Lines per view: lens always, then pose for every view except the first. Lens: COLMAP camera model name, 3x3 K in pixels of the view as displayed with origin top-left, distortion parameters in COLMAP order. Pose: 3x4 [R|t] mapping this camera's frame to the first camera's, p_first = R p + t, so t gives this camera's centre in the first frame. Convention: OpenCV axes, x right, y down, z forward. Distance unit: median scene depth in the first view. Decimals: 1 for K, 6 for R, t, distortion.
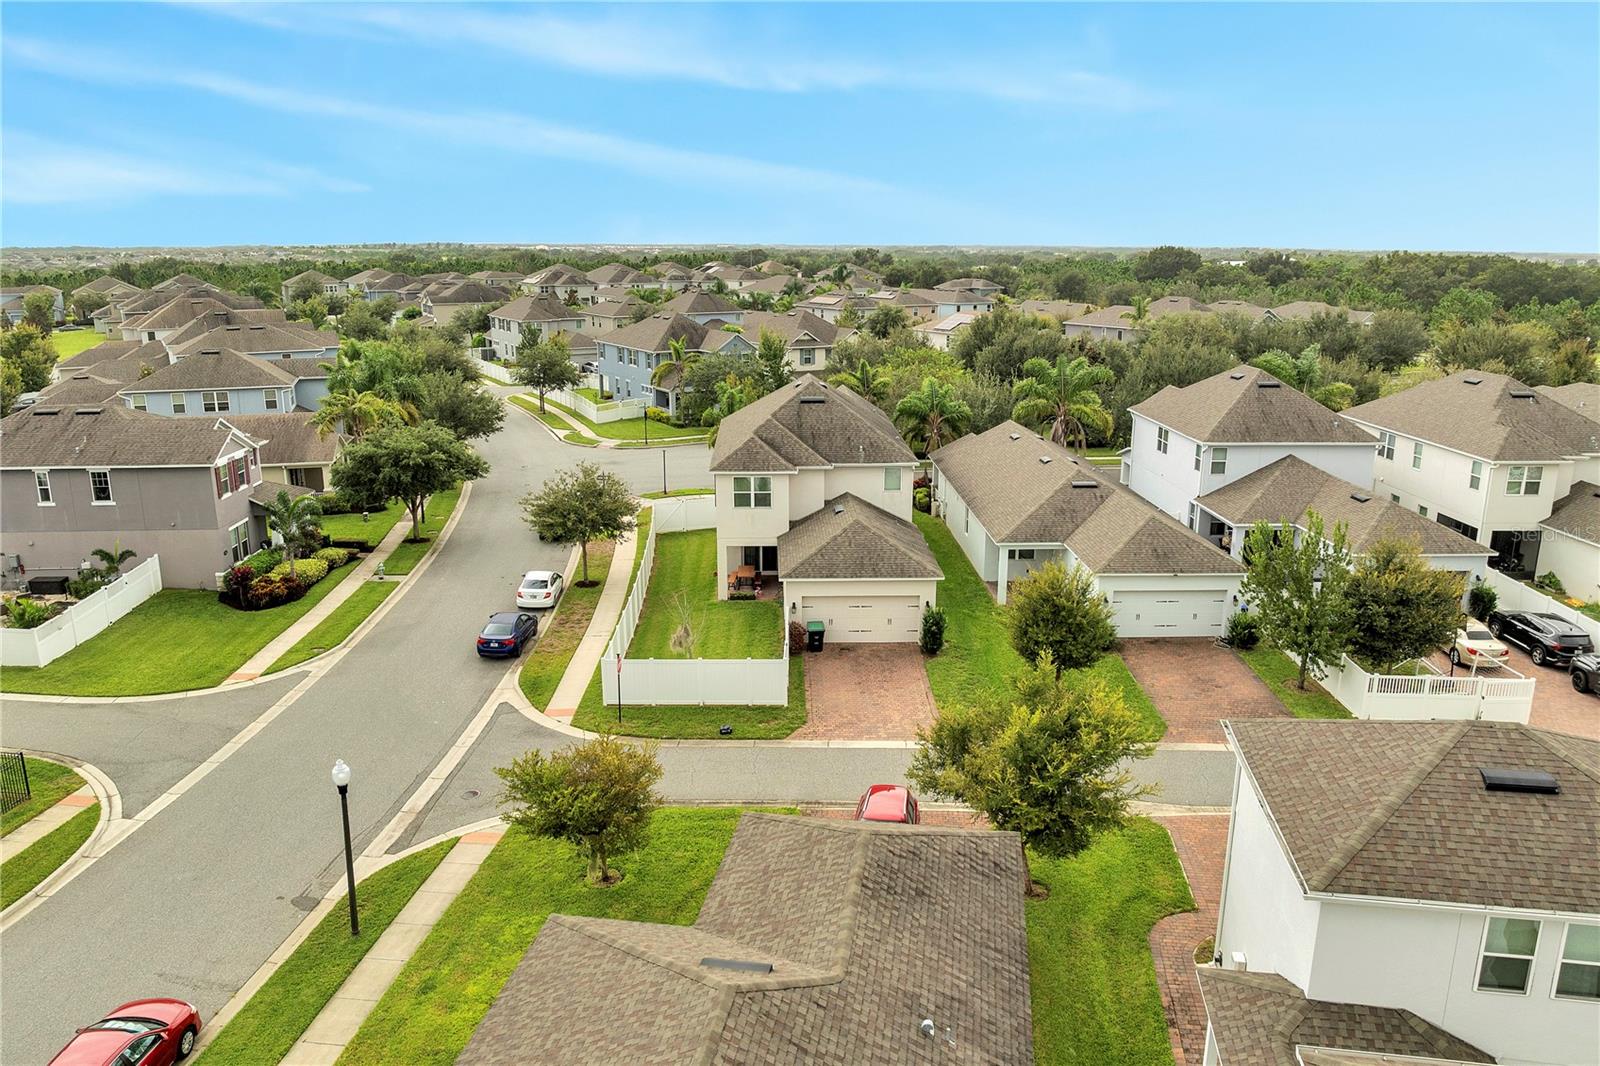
lens RADIAL K [[1125.3, 0, 805.4], [0, 1125.3, 538.5], [0, 0, 1]] dist [-0.049743, 0.021876]
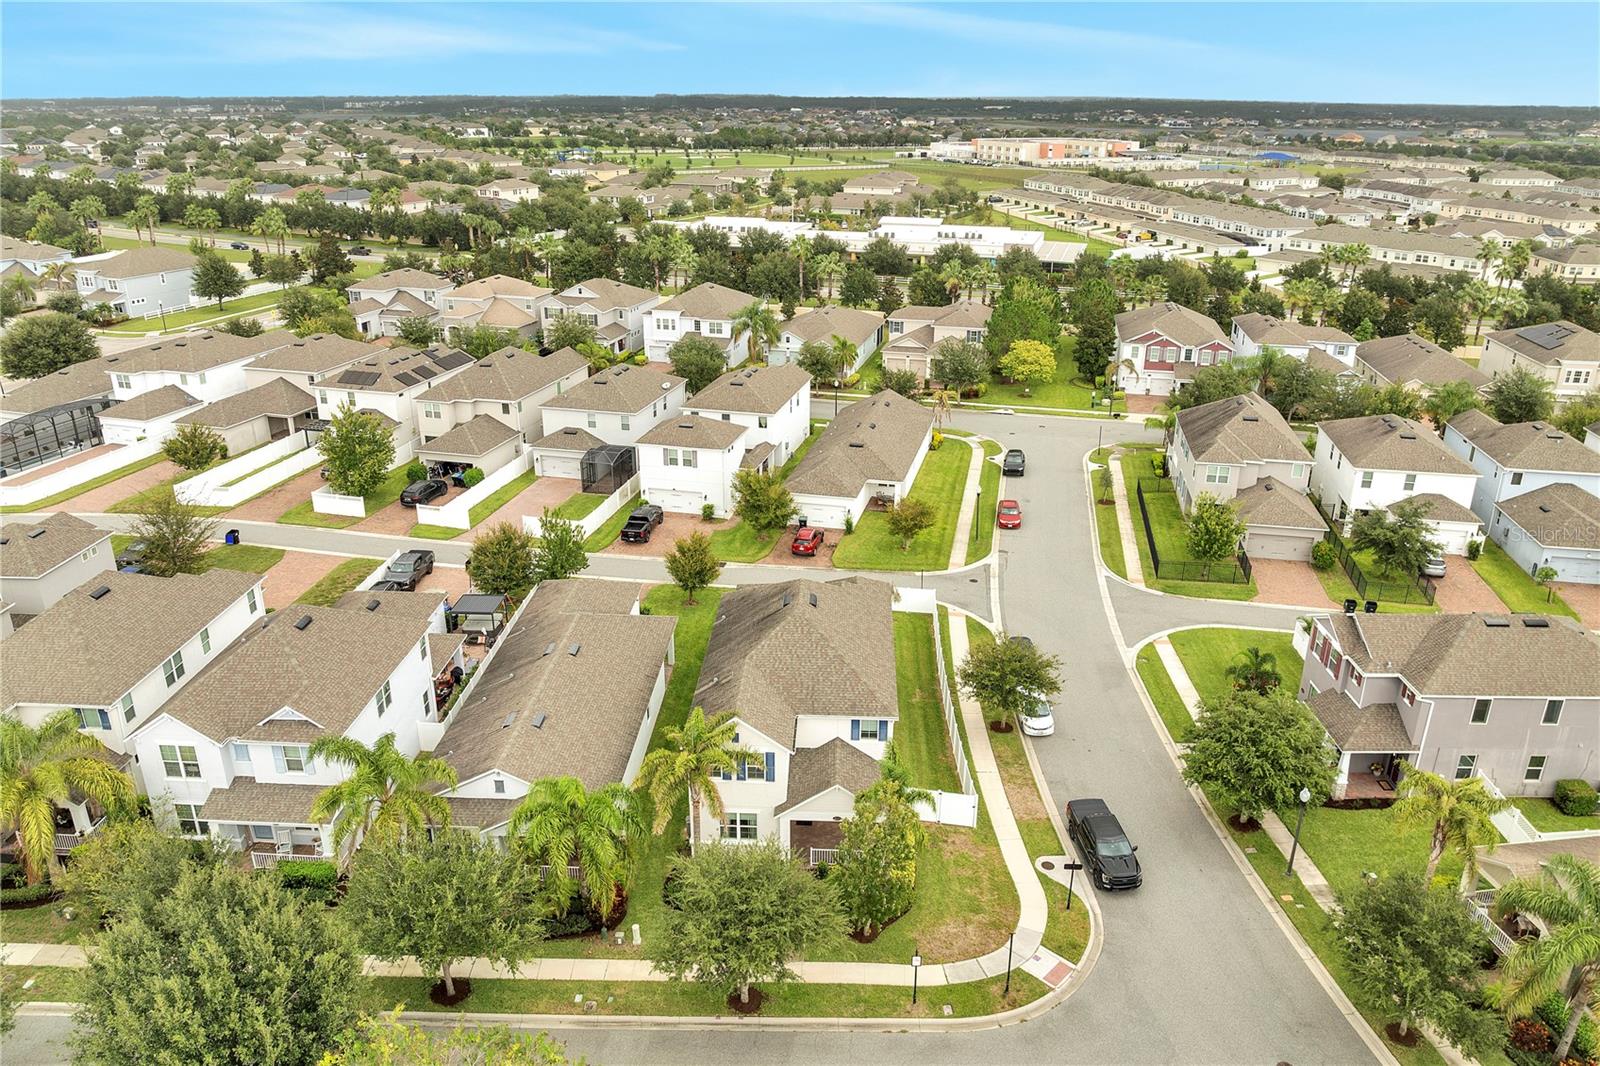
lens RADIAL K [[1125.3, 0, 803.1], [0, 1125.3, 527.3], [0, 0, 1]] dist [-0.049743, 0.021876]
pose [[-0.996719, -0.035776, 0.072598, -0.075363], [0.013705, 0.809434, 0.587051, -0.848963], [-0.079766, 0.586120, -0.806288, 1.945968]]
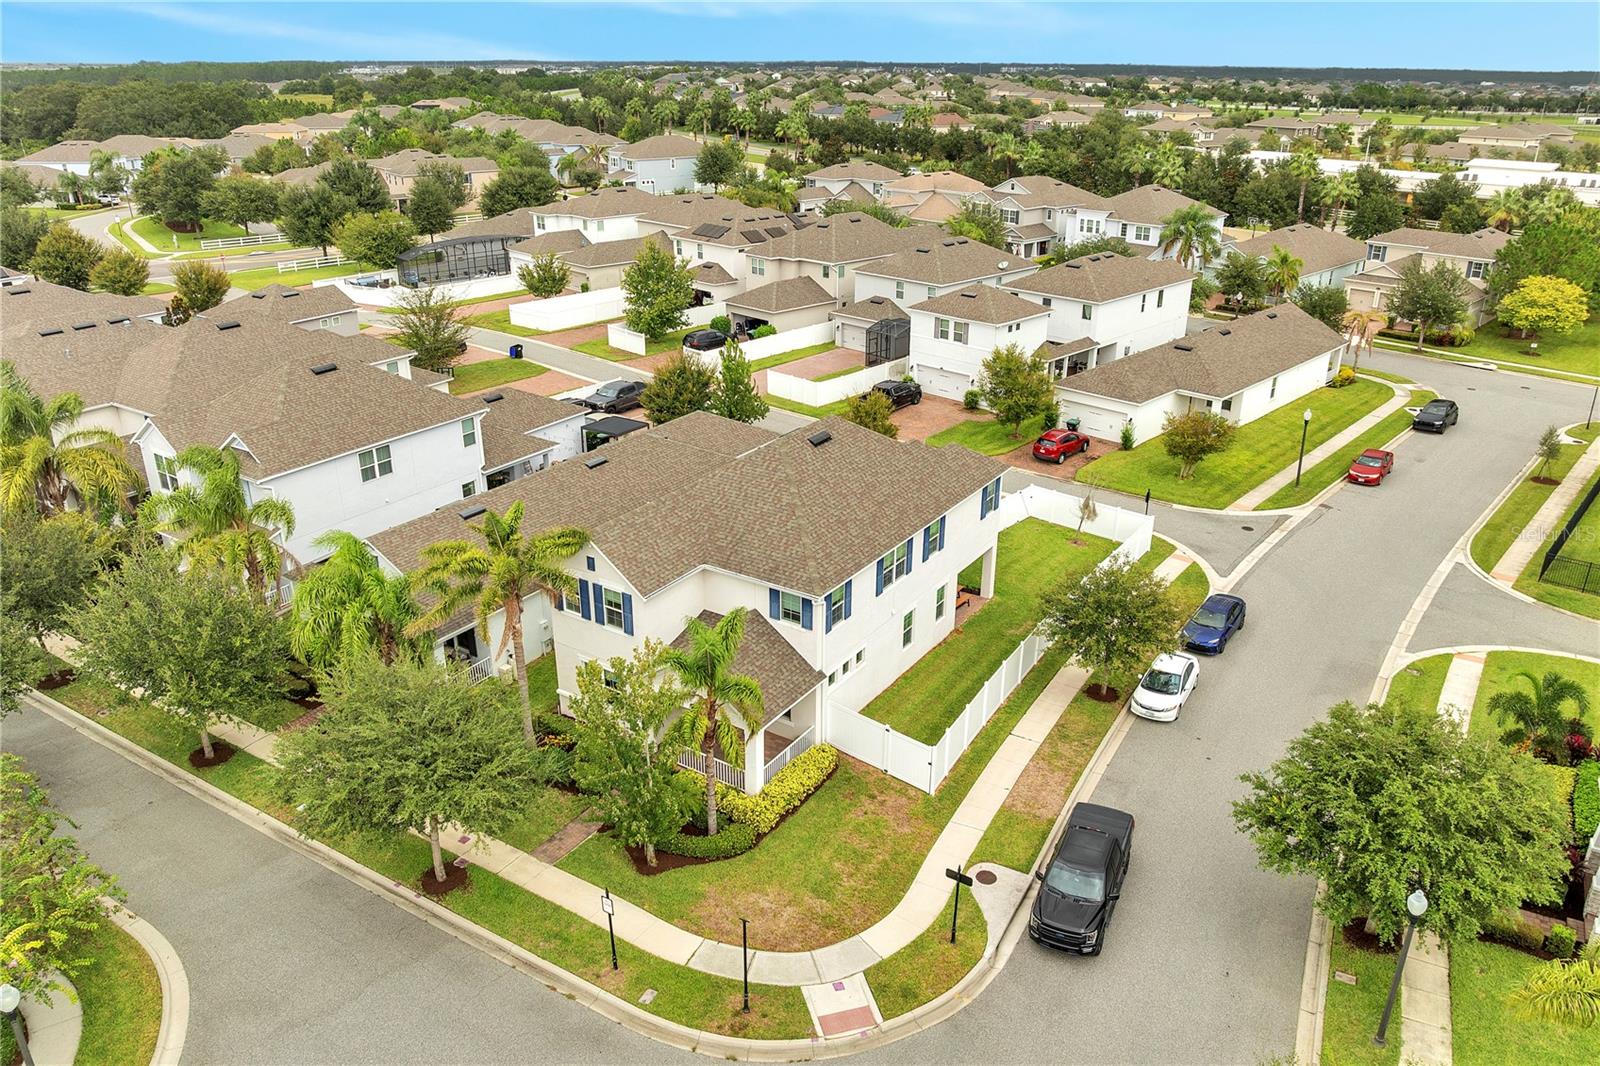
lens RADIAL K [[1125.3, 0, 805.7], [0, 1125.3, 526.4], [0, 0, 1]] dist [-0.049743, 0.021876]
pose [[-0.816078, -0.226738, 0.531607, -0.443680], [0.142330, 0.812652, 0.565101, -0.557943], [-0.560141, 0.536831, -0.630916, 1.656429]]
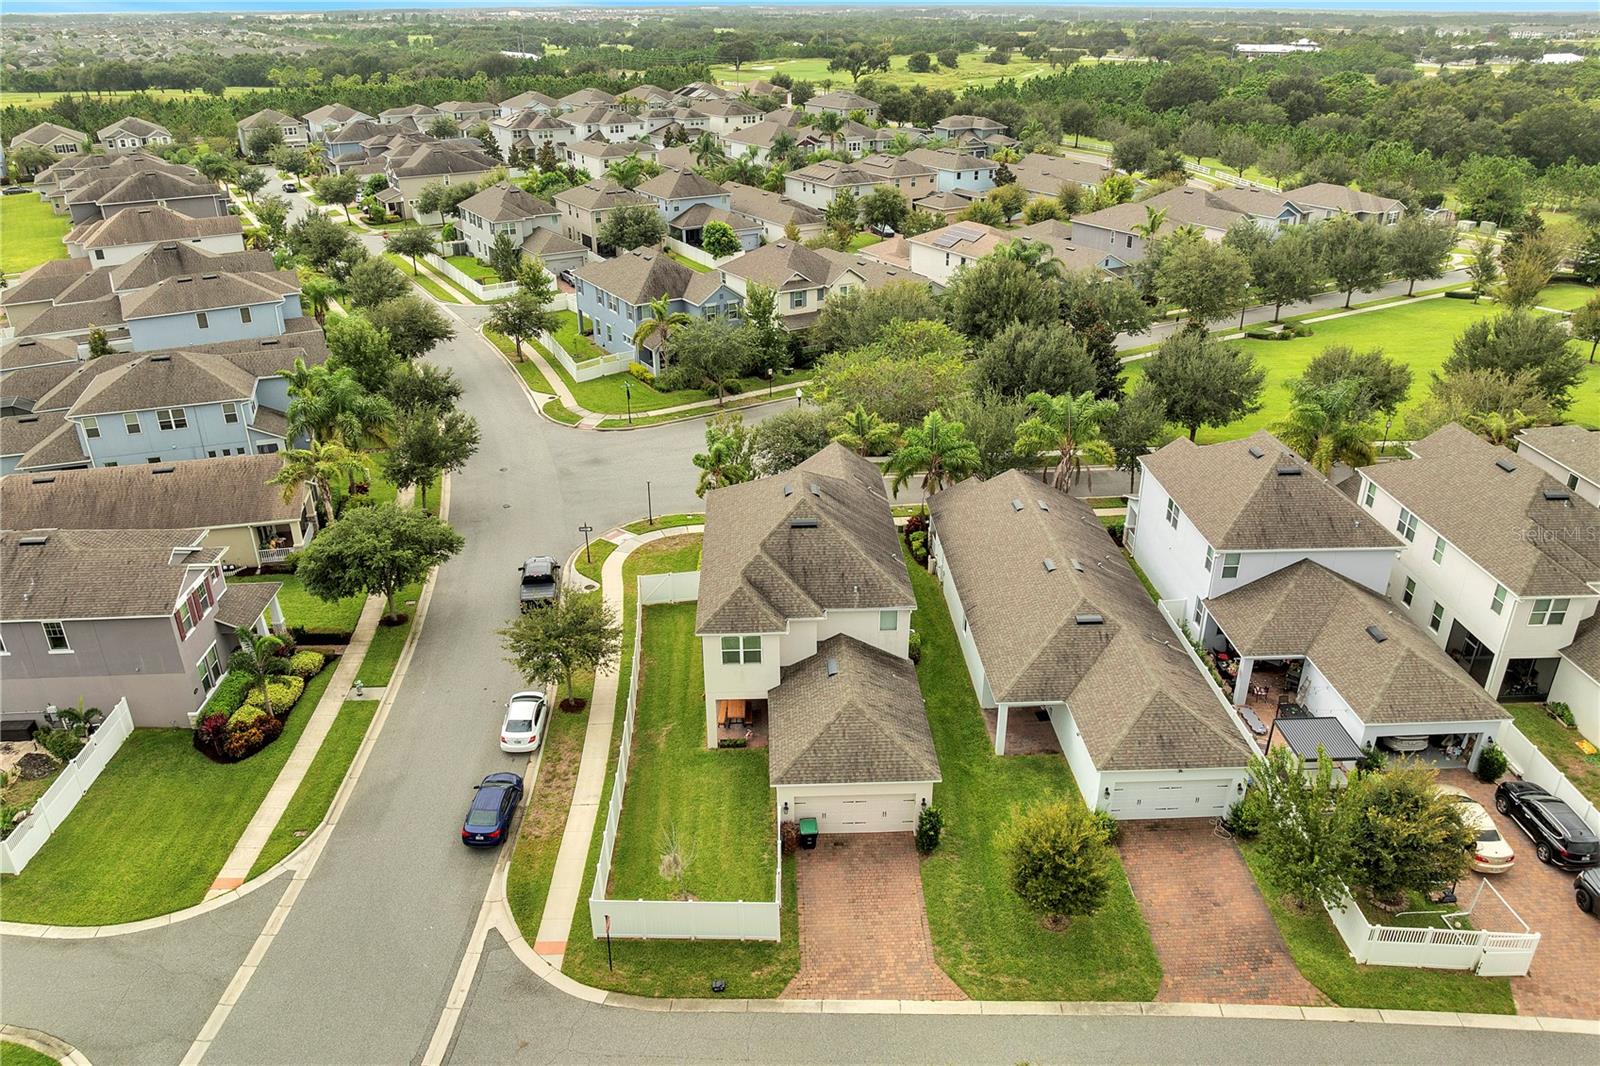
lens RADIAL K [[1125.3, 0, 804.7], [0, 1125.3, 535.4], [0, 0, 1]] dist [-0.049743, 0.021876]
pose [[0.999968, -0.006143, 0.005166, 0.002083], [0.005054, 0.981907, 0.189297, -0.307095], [-0.006235, -0.189265, 0.981906, 0.080495]]
